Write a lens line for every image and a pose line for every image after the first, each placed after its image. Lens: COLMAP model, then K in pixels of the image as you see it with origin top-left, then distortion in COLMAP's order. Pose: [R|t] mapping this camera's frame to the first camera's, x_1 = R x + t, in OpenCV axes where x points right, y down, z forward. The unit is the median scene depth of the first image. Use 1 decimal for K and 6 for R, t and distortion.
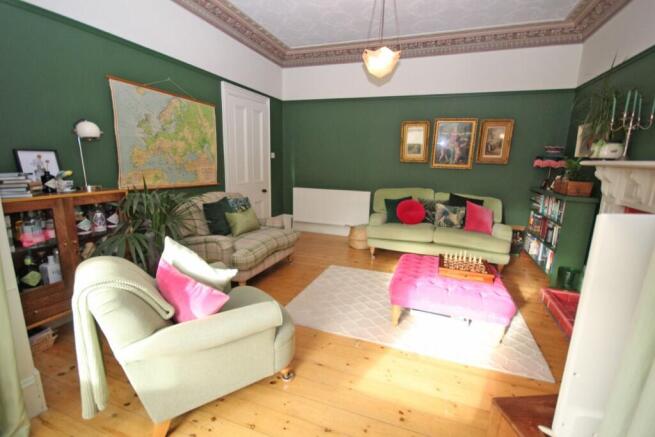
lens RADIAL K [[303.7, 0, 327.3], [0, 303.7, 220.0], [0, 0, 1]] dist [0.008307, -0.004370]
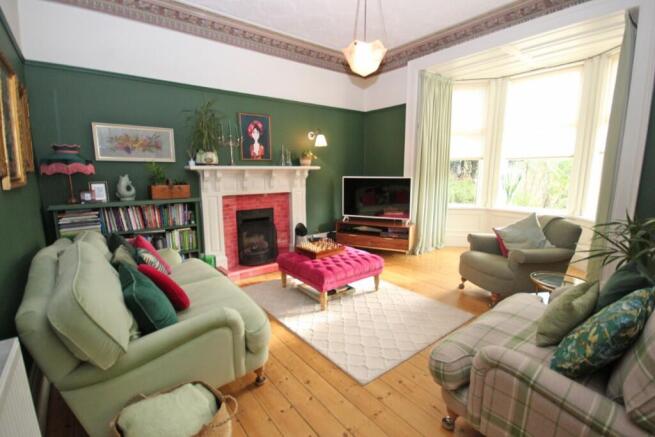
lens RADIAL K [[303.7, 0, 326.3], [0, 303.7, 218.9], [0, 0, 1]] dist [0.008307, -0.004370]
pose [[-0.846867, -0.099641, 0.522387, -0.145674], [0.093406, 0.939151, 0.330560, -0.245370], [-0.523538, 0.328734, -0.786029, 1.238797]]
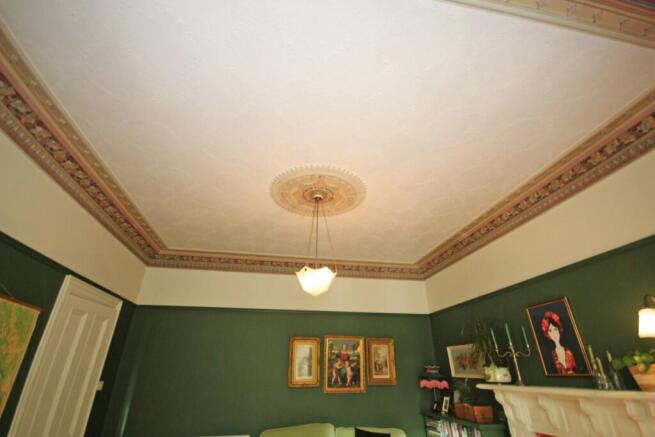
lens RADIAL K [[303.7, 0, 328.1], [0, 303.7, 219.0], [0, 0, 1]] dist [0.008307, -0.004370]
pose [[0.859784, 0.204444, 0.467946, -0.176781], [0.124252, 0.805066, -0.580027, -0.076571], [-0.495310, 0.556841, 0.666780, 0.162197]]
